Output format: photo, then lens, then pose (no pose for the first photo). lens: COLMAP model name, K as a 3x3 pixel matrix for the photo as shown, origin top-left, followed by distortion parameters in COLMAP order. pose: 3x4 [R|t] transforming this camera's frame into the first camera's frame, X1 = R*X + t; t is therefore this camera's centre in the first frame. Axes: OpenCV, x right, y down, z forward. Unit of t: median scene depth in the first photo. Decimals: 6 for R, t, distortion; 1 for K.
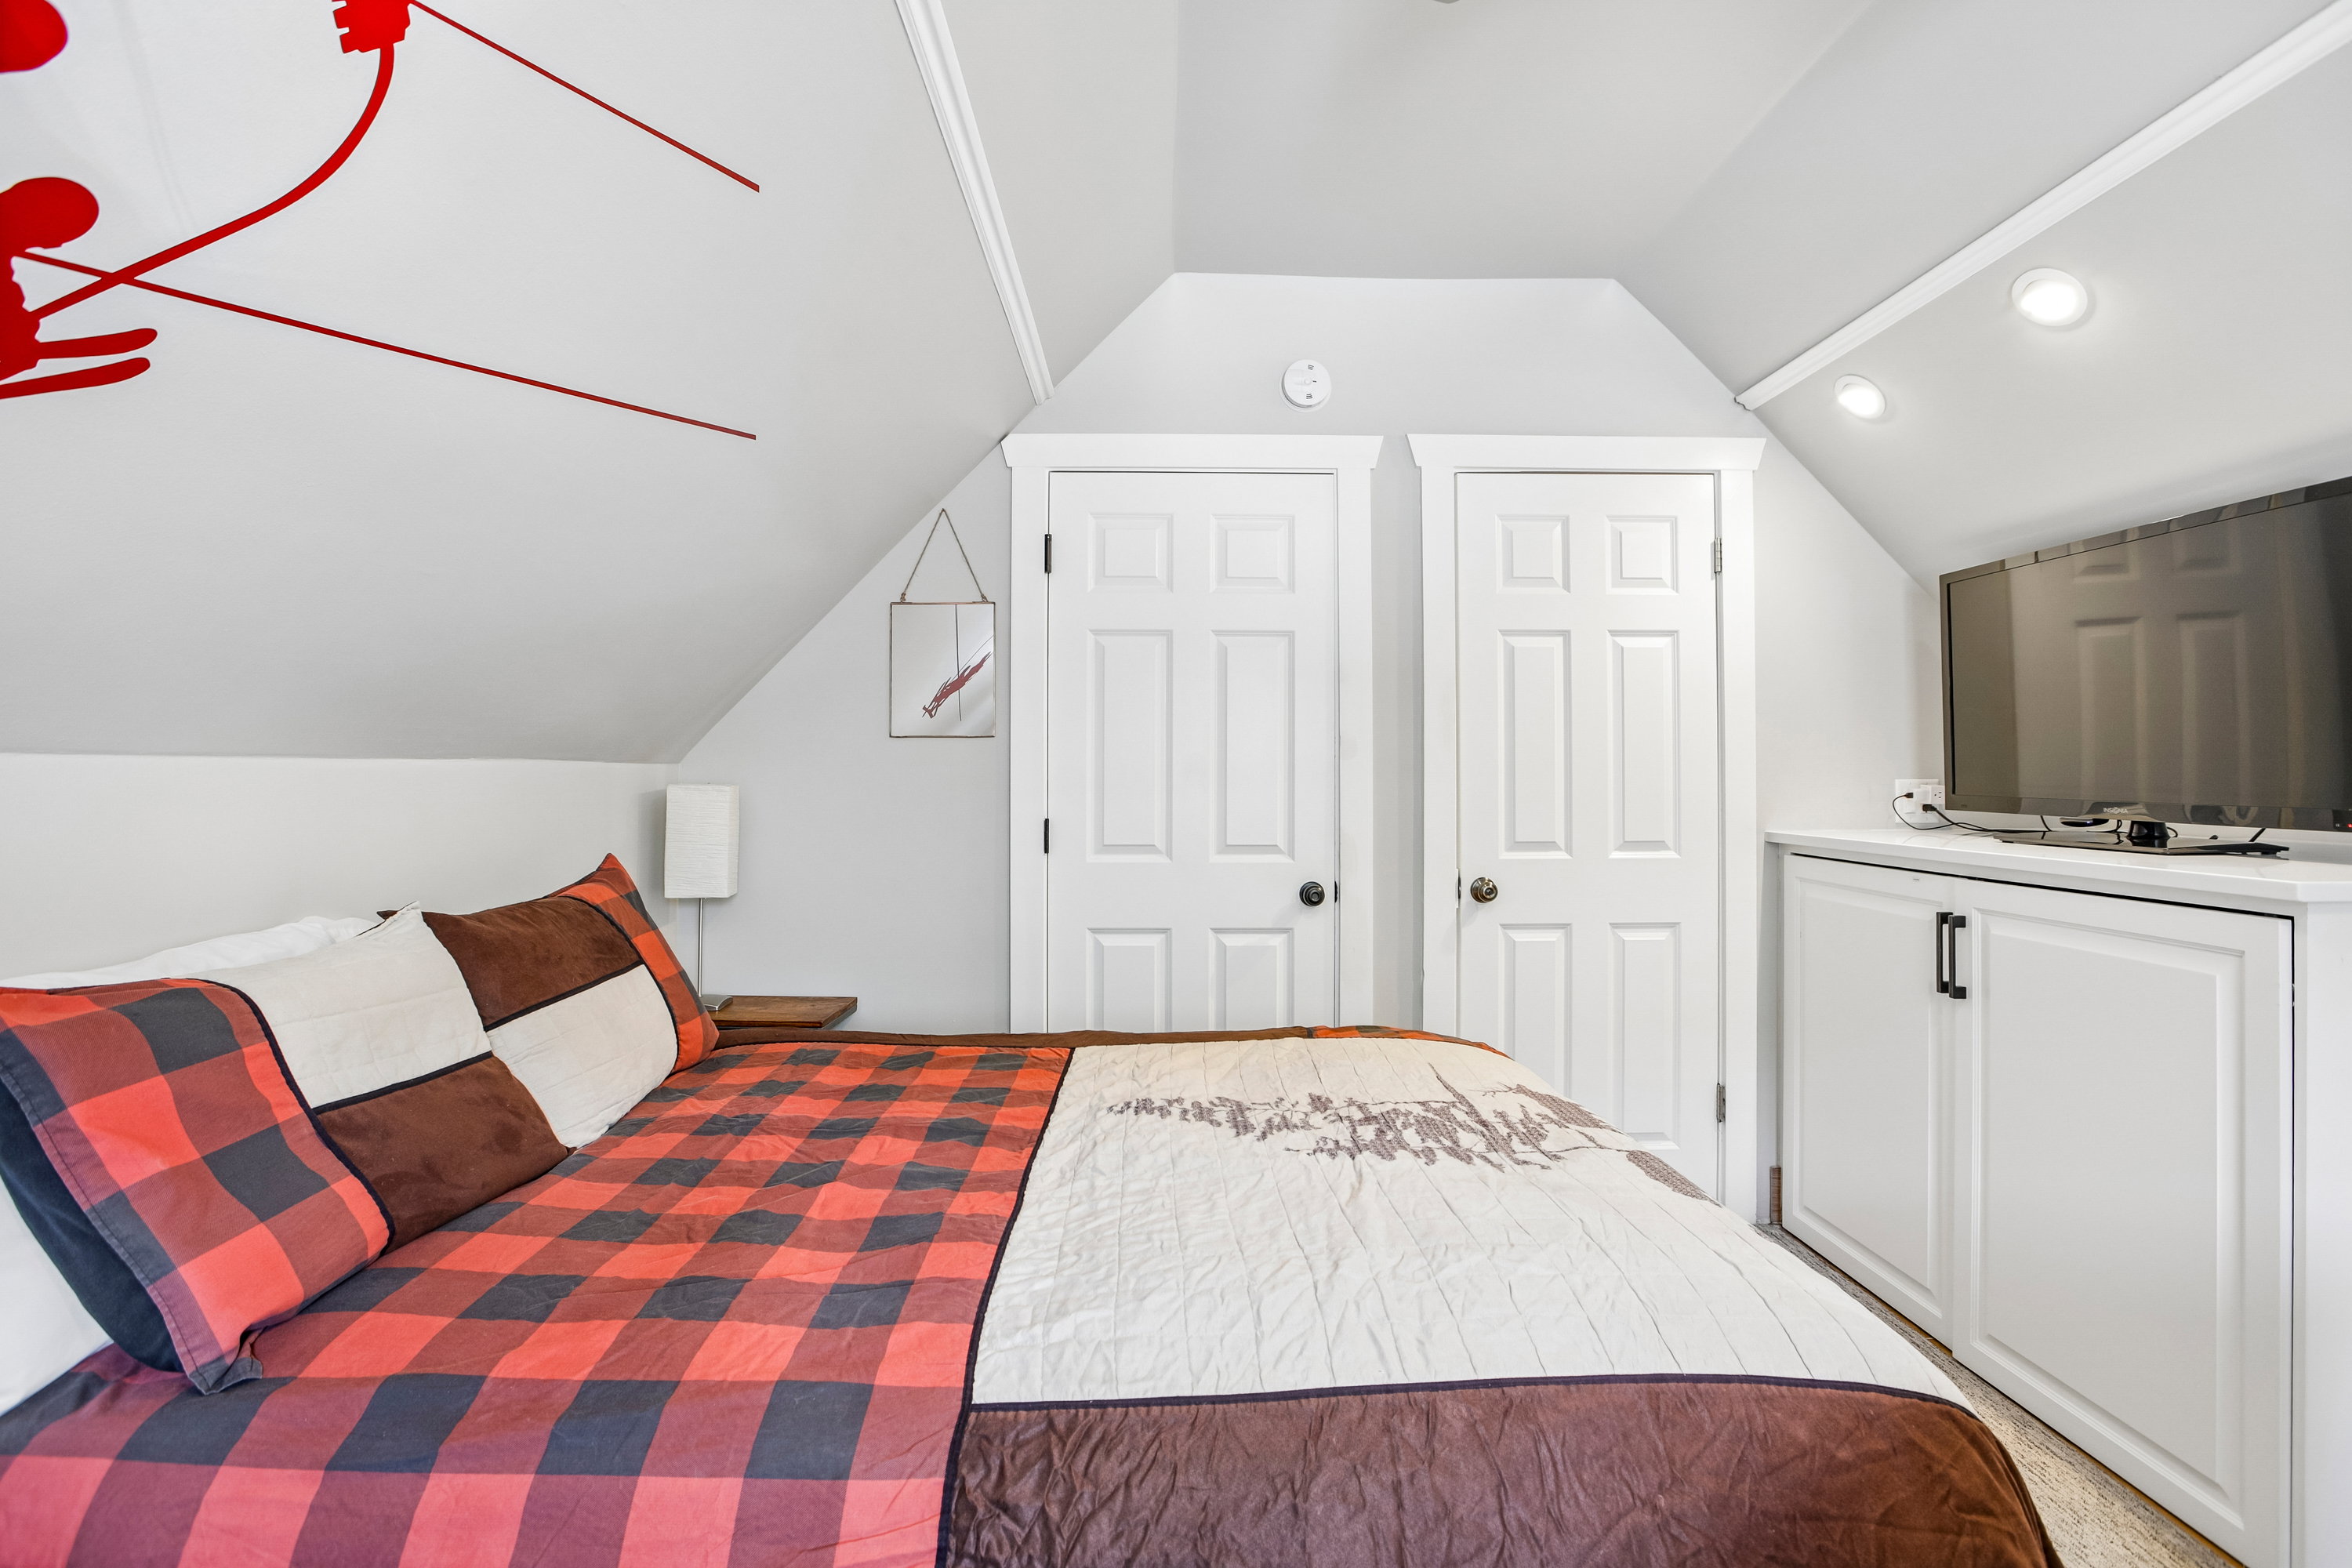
lens RADIAL K [[1118.5, 0, 1201.1], [0, 1118.5, 761.9], [0, 0, 1]] dist [-0.044282, 0.015054]
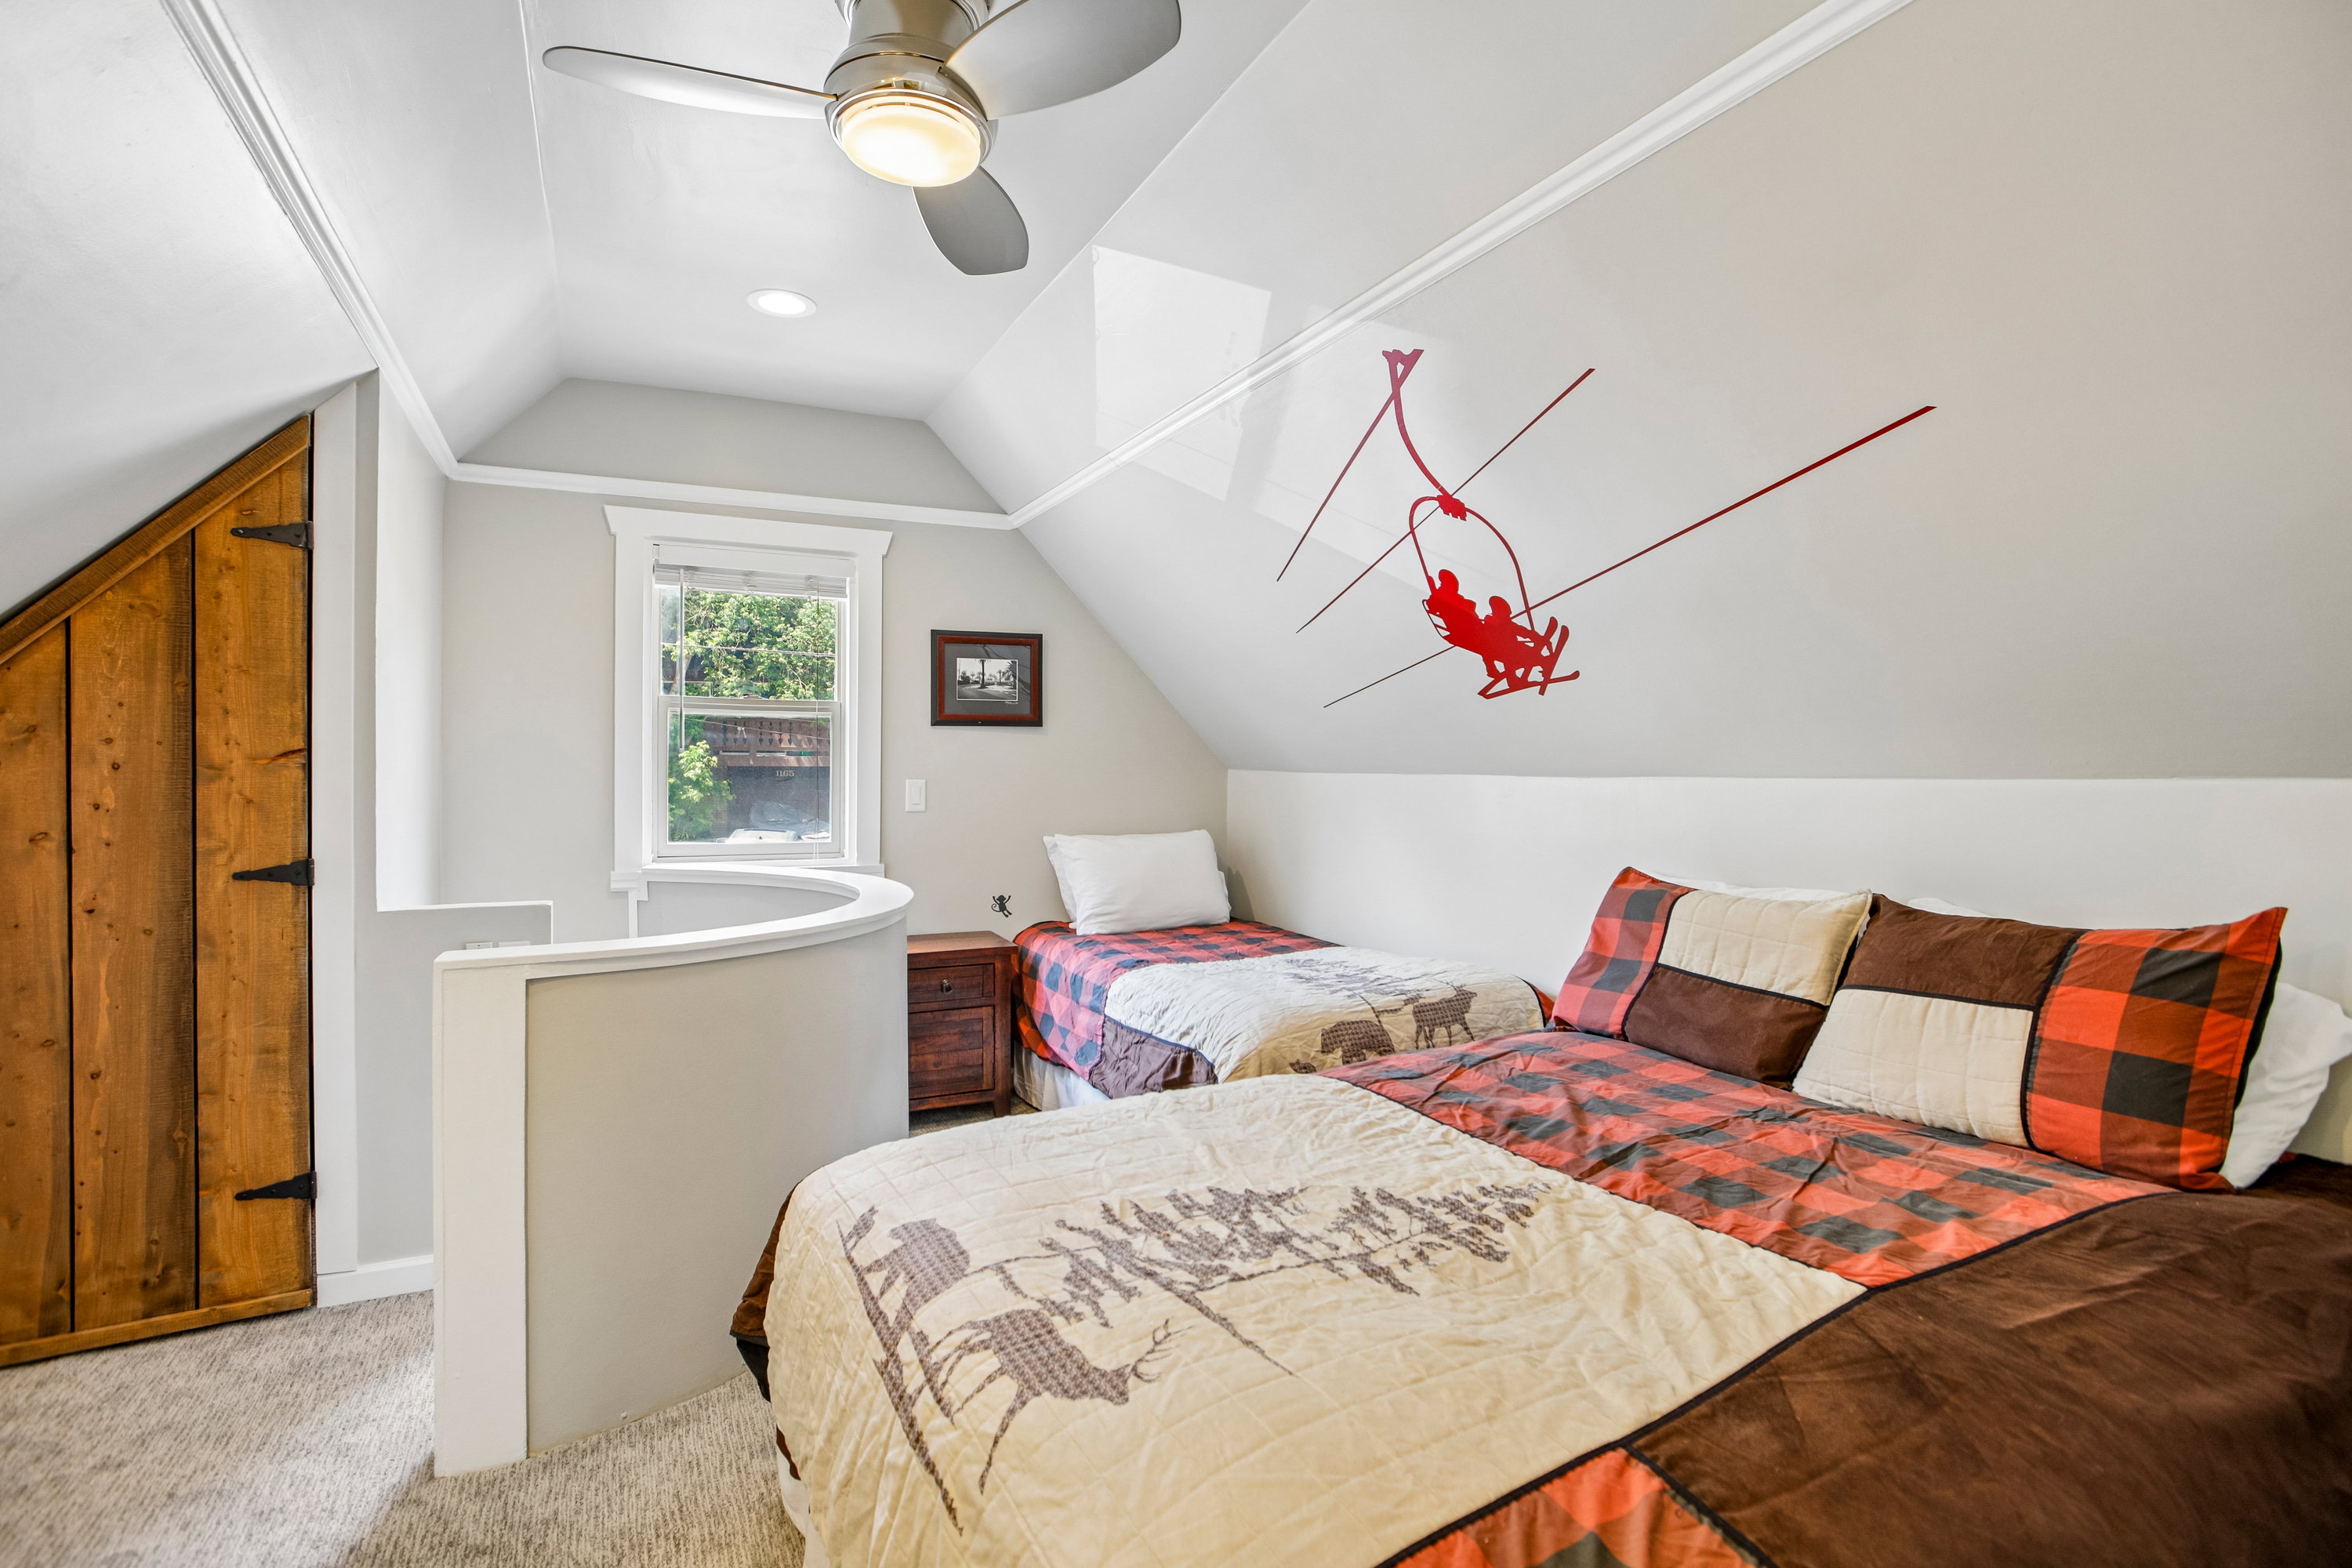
lens RADIAL K [[1118.5, 0, 1167.3], [0, 1118.5, 778.2], [0, 0, 1]] dist [-0.044282, 0.015054]
pose [[-0.907440, 0.003236, -0.420169, 0.328196], [0.006322, 0.999962, -0.005952, 0.000009], [0.420134, -0.008058, -0.907426, 0.998837]]
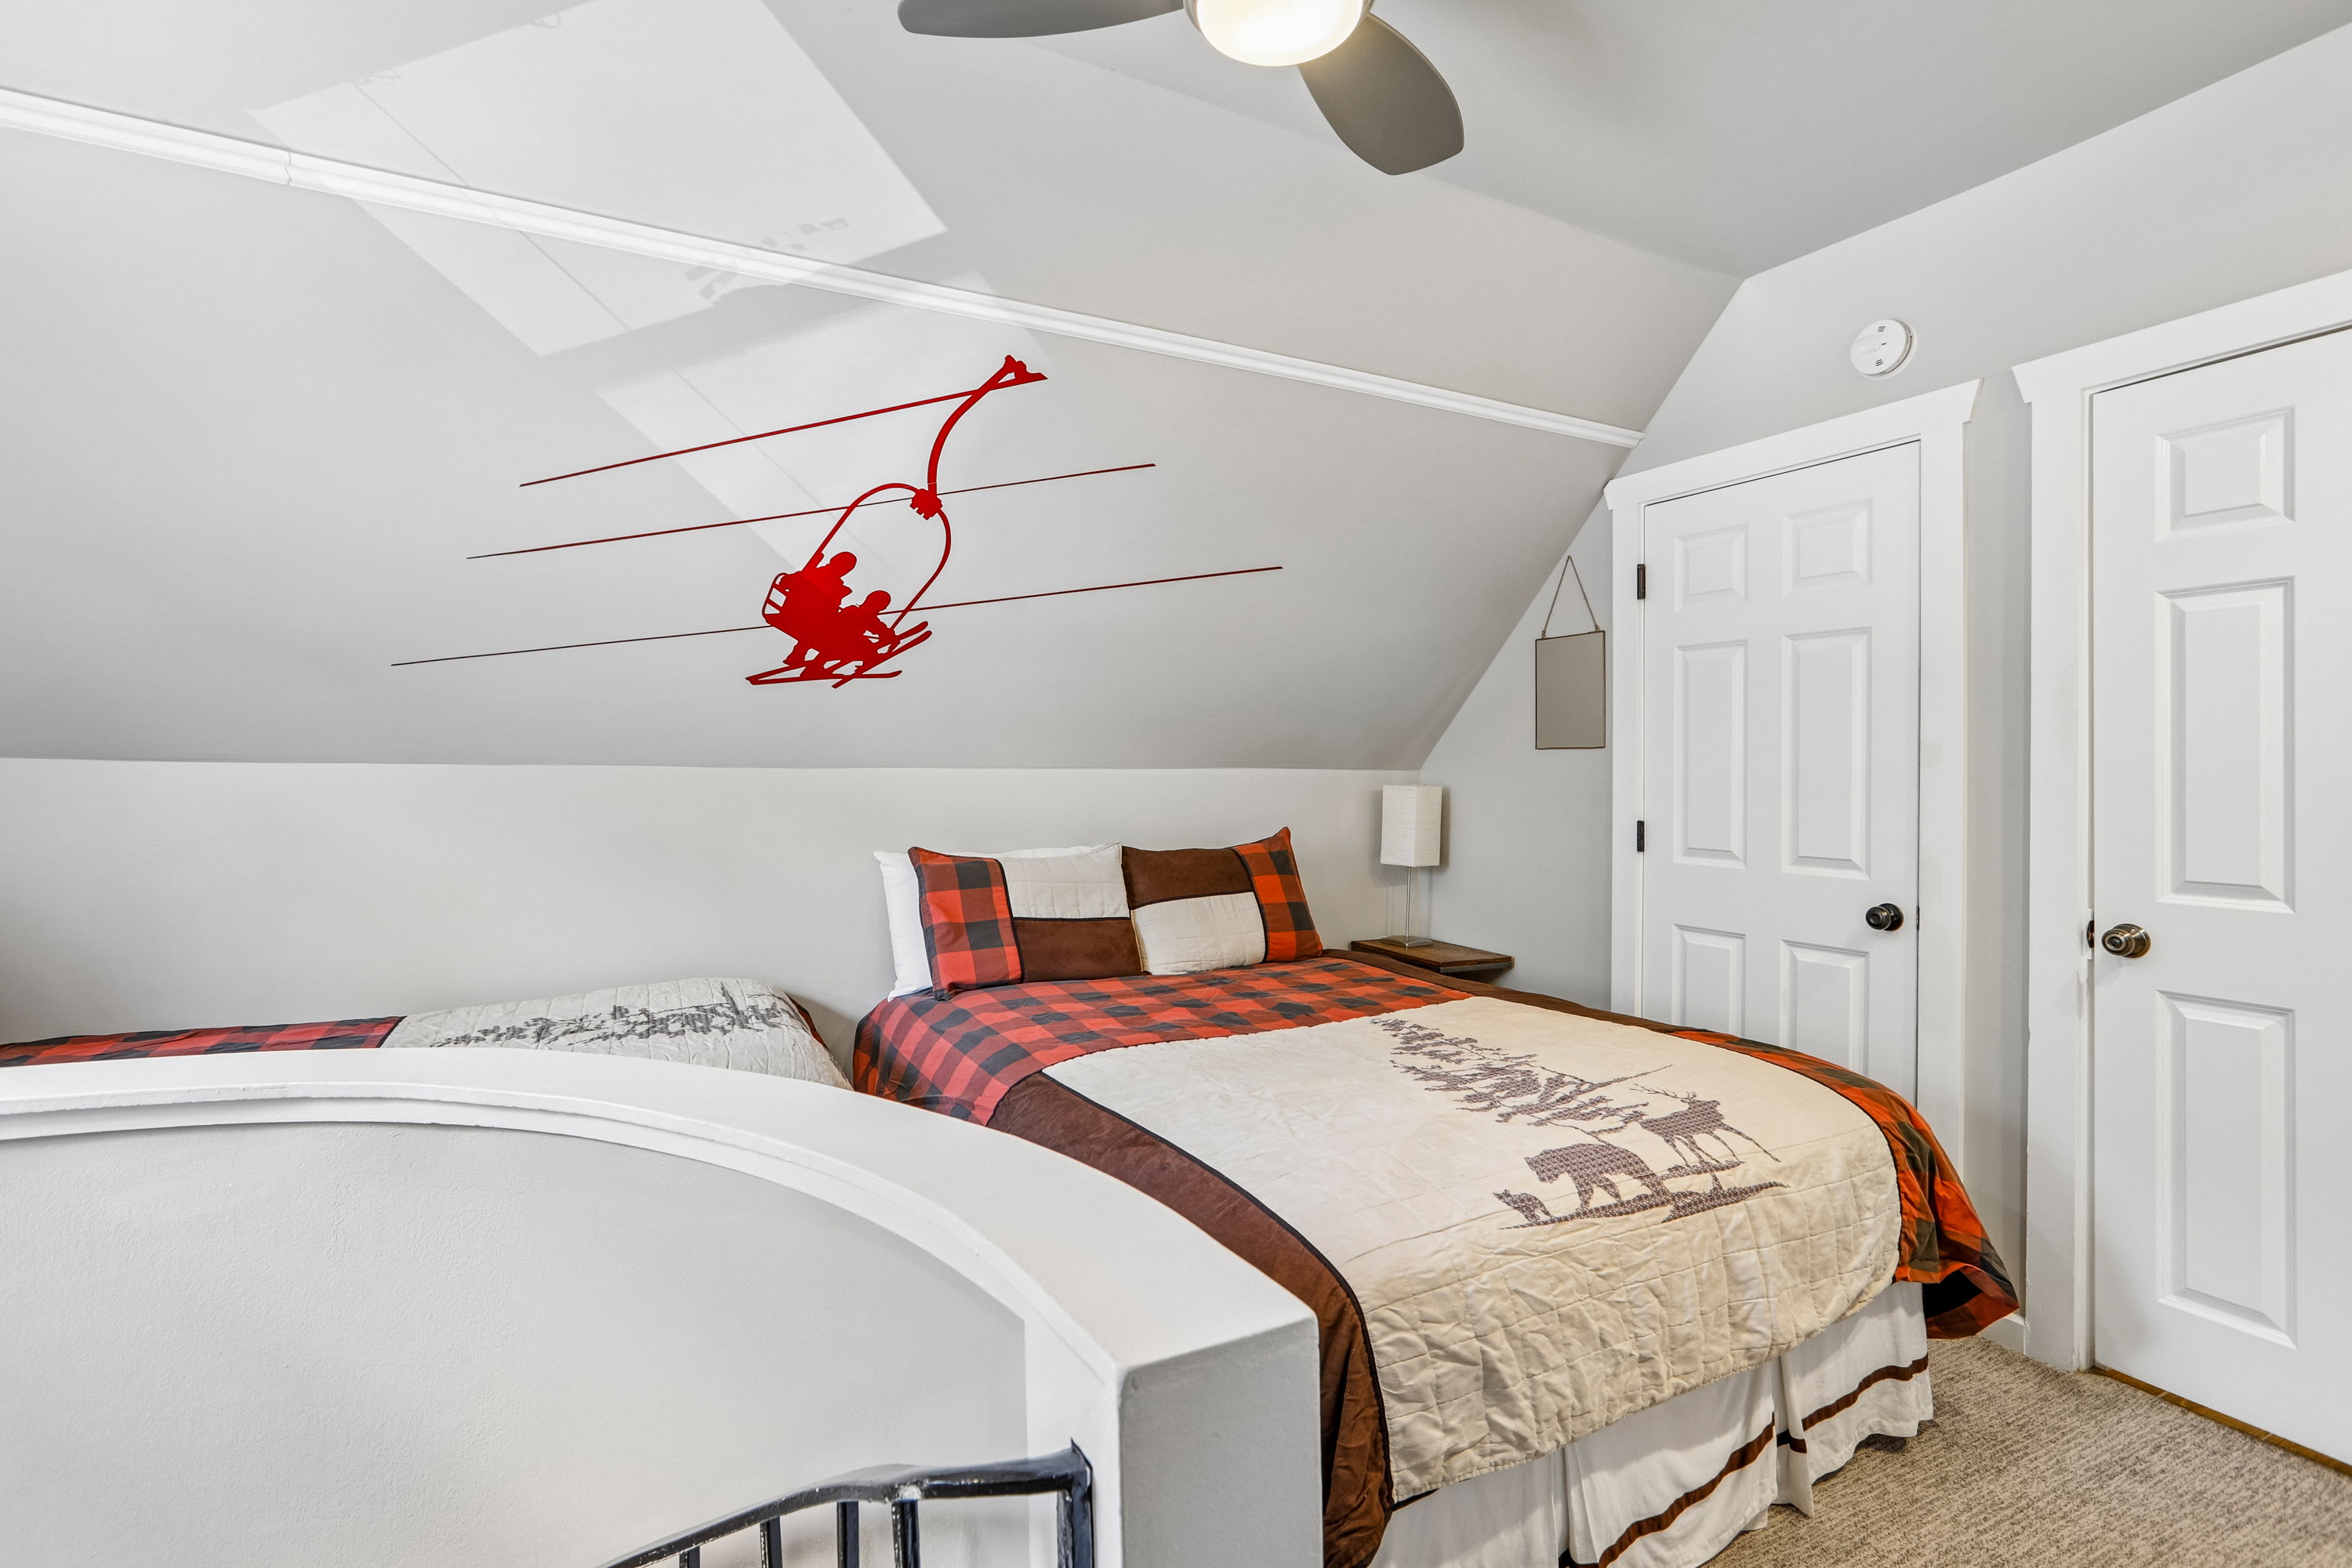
lens RADIAL K [[1112.3, 0, 1163.9], [0, 1112.3, 772.3], [0, 0, 1]] dist [-0.035719, 0.008761]
pose [[0.437141, 0.003206, -0.899387, 0.637086], [0.003539, 0.999980, 0.005285, -0.005198], [0.899386, -0.005493, 0.437120, 0.094406]]
